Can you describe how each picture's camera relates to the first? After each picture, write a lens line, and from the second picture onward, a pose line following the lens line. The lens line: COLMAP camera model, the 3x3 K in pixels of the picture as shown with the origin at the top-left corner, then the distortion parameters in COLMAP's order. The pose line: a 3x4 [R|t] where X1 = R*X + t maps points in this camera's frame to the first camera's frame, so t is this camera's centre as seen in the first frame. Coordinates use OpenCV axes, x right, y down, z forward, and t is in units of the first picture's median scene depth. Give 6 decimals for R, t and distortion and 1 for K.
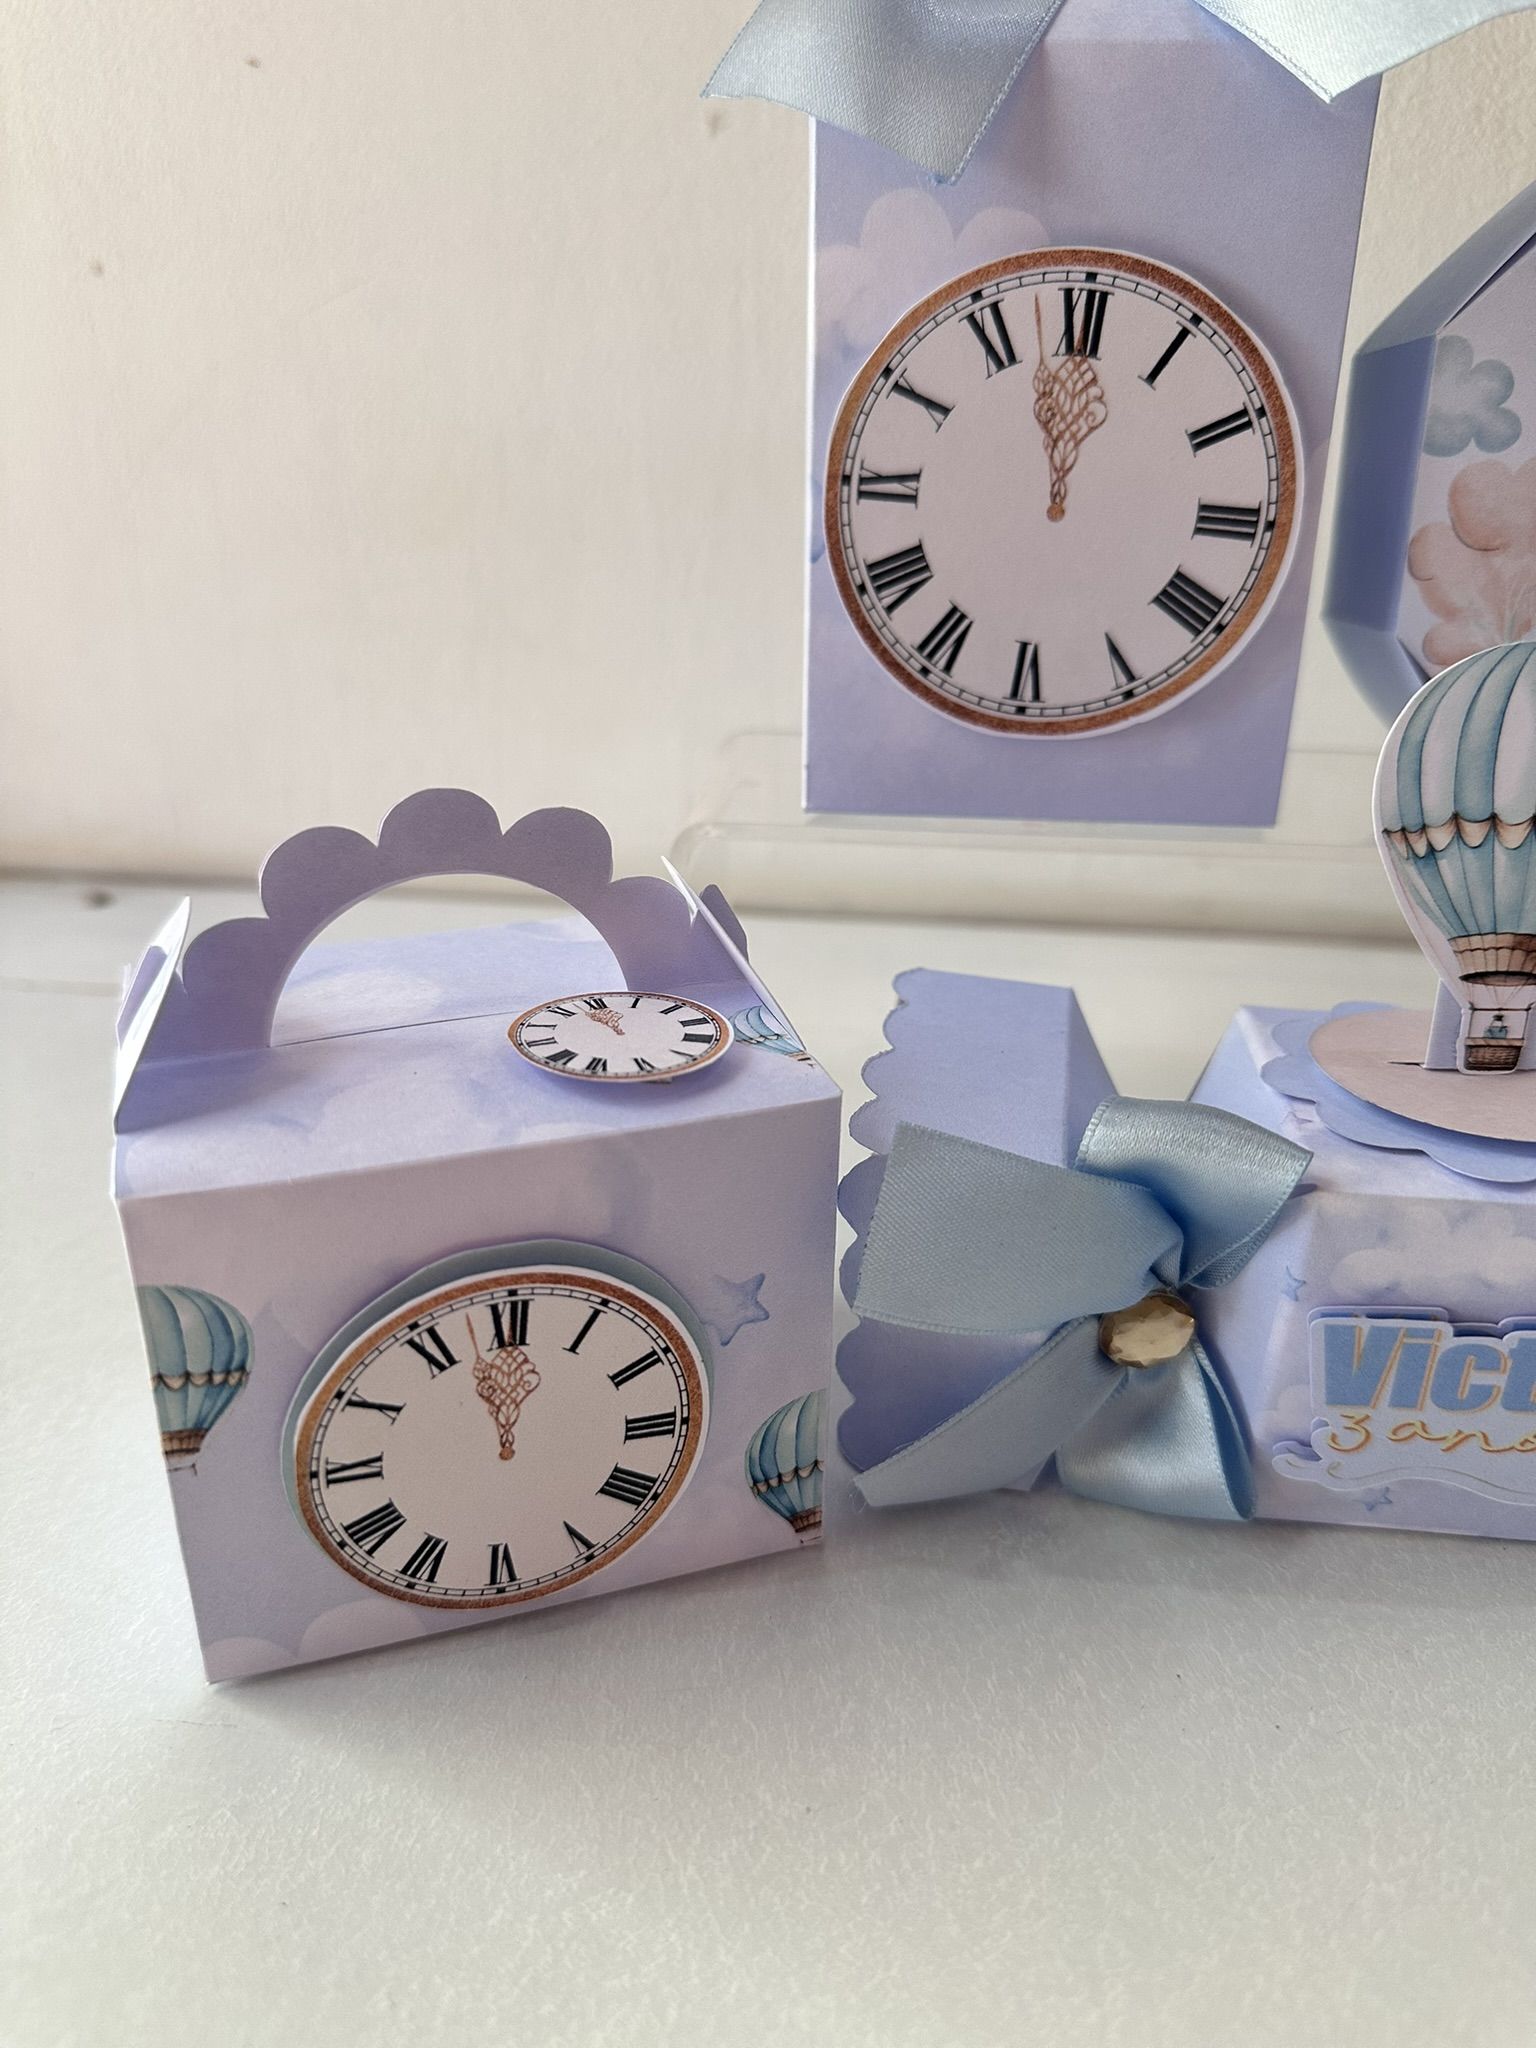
lens RADIAL K [[1491.5, 0, 746.2], [0, 1491.5, 1017.6], [0, 0, 1]] dist [0.004183, -0.047056]
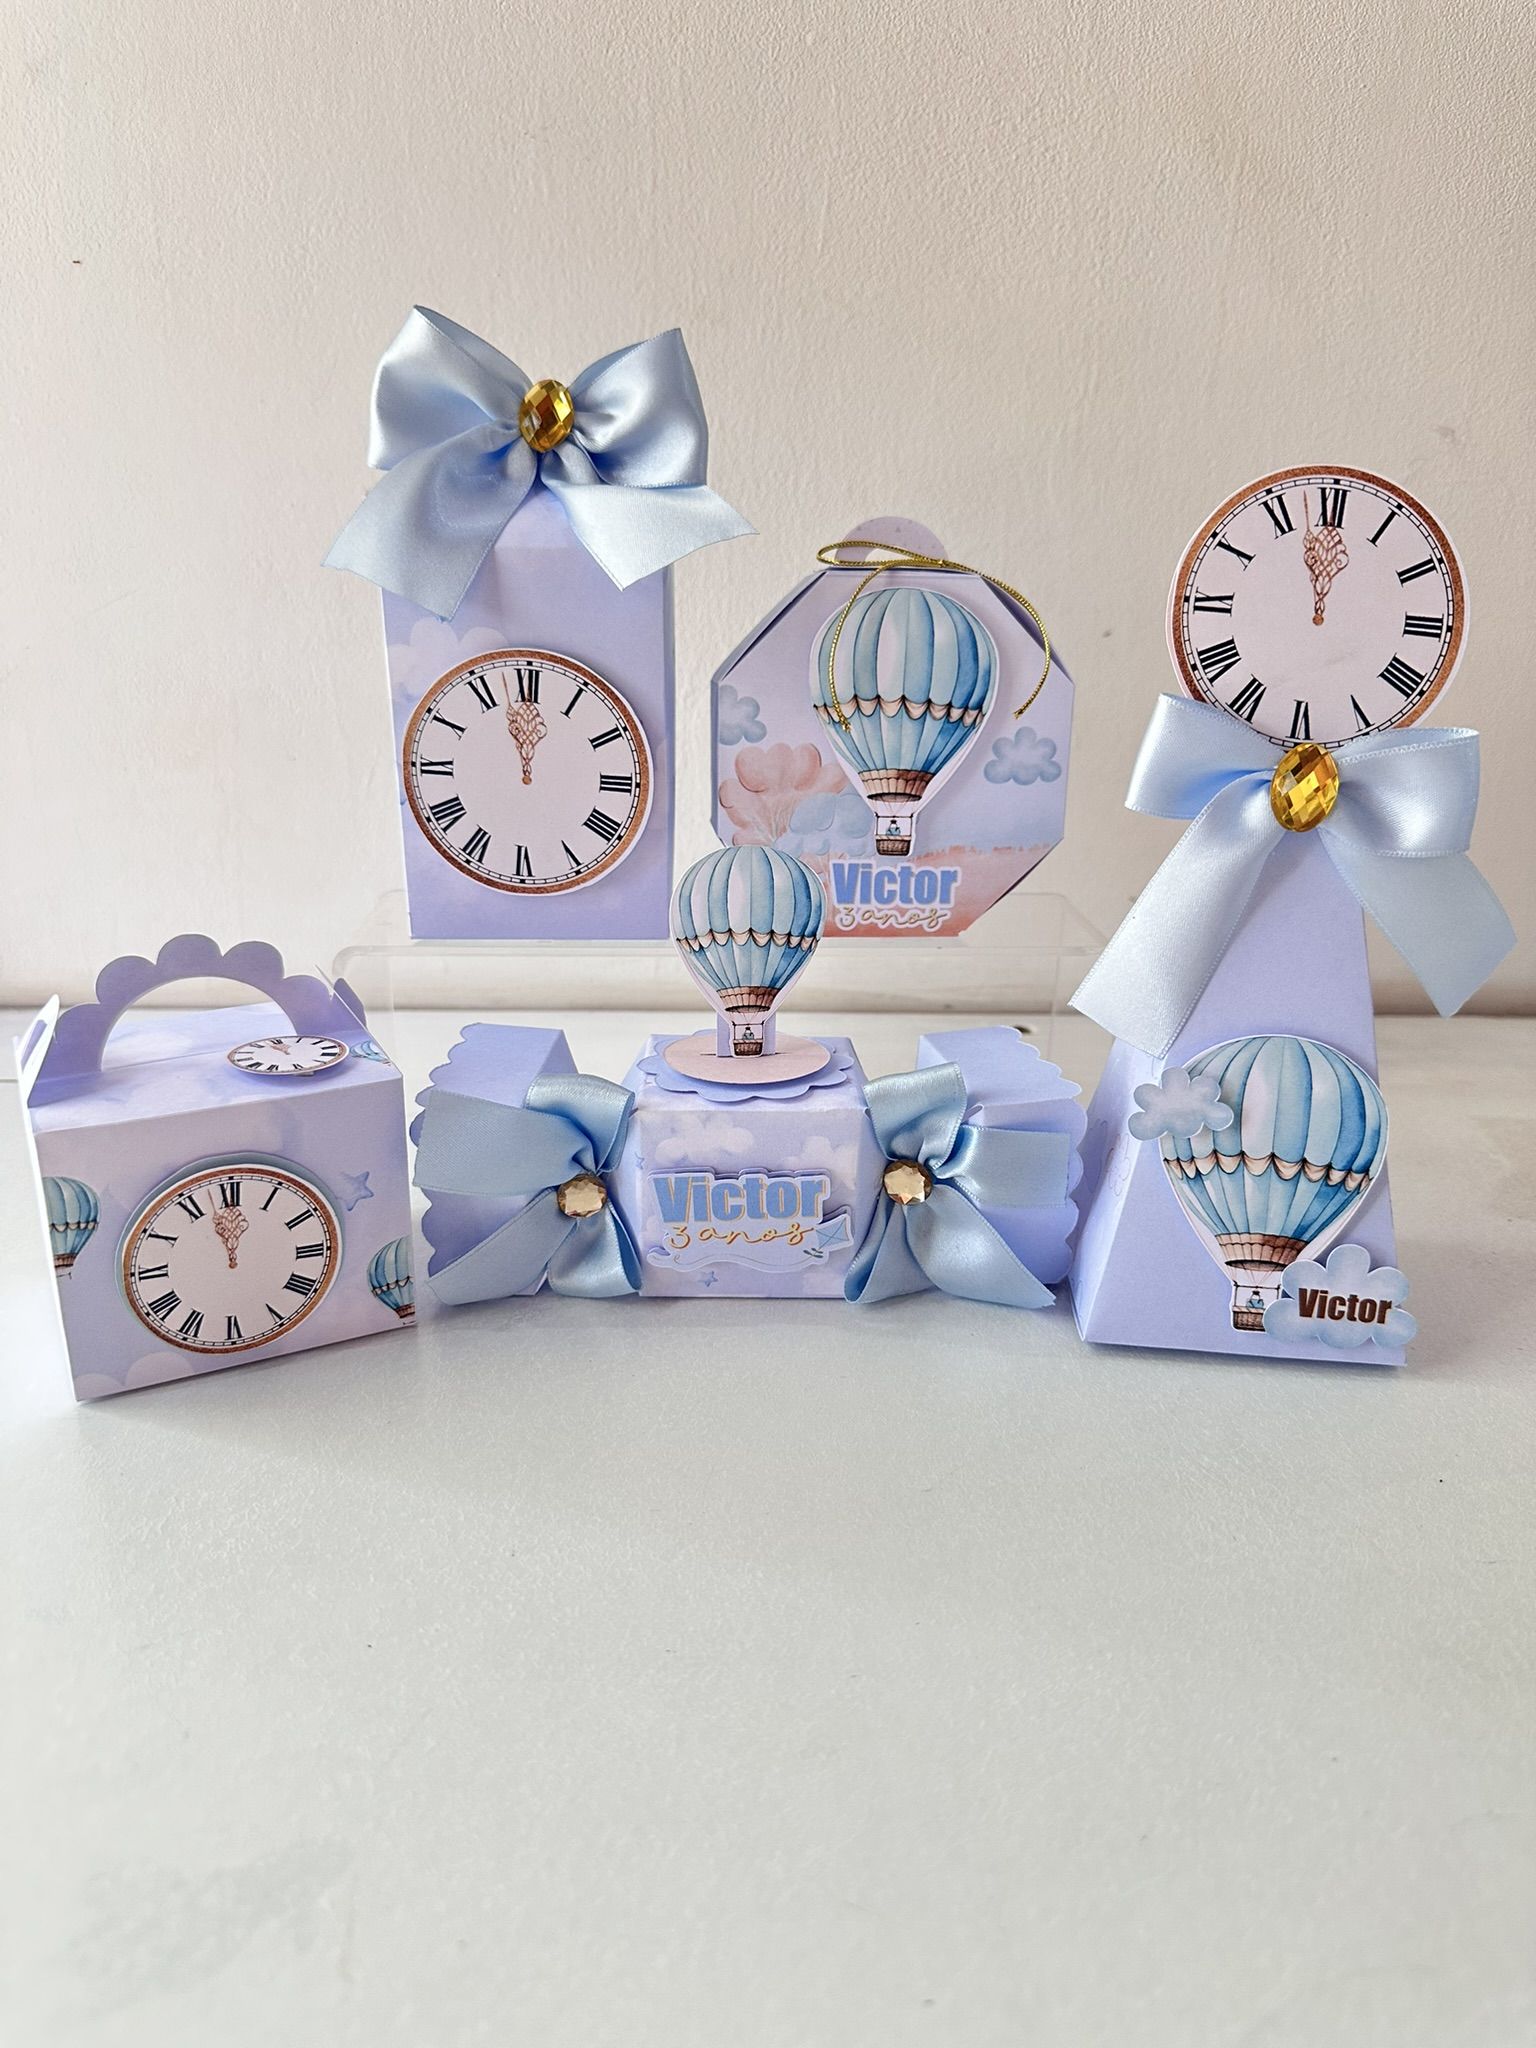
lens RADIAL K [[1408.7, 0, 754.8], [0, 1408.7, 1044.0], [0, 0, 1]] dist [0.035376, -0.049342]
pose [[0.989159, -0.046499, 0.139293, 0.243233], [0.054762, 0.996923, -0.056082, 0.123701], [-0.136257, 0.063102, 0.988662, -0.855481]]
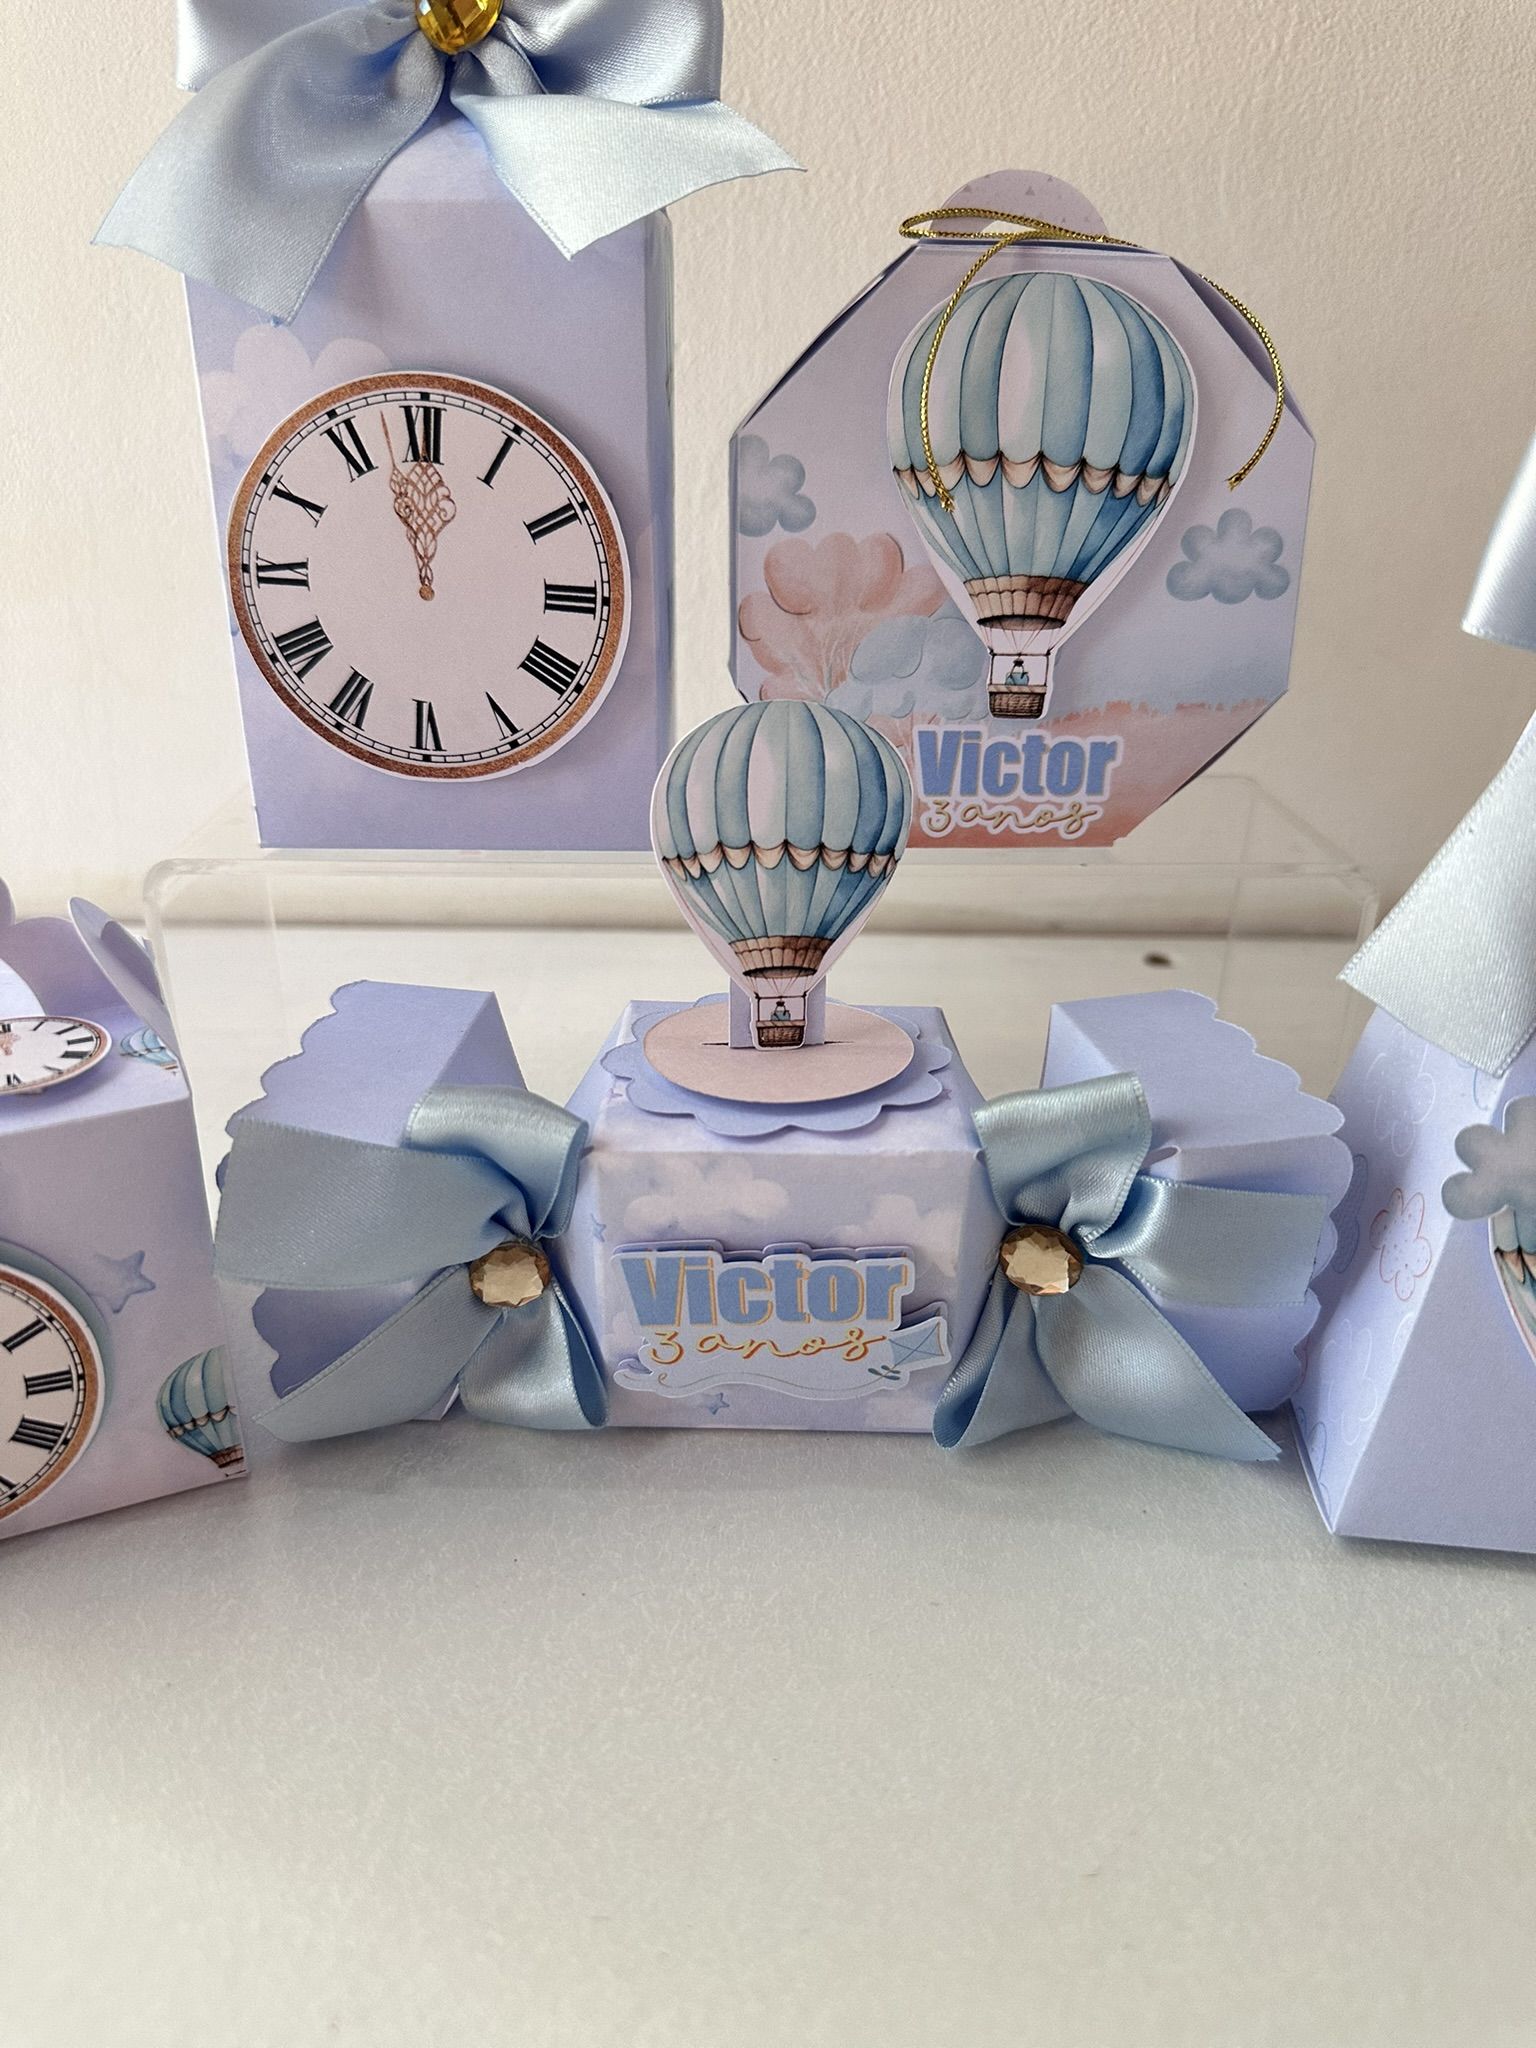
lens RADIAL K [[1449.9, 0, 741.2], [0, 1449.9, 1016.1], [0, 0, 1]] dist [0.012508, -0.065665]
pose [[0.994188, -0.046633, 0.097036, 0.348268], [0.045983, 0.998902, 0.008928, -0.002415], [-0.097346, -0.004414, 0.995241, -0.180309]]
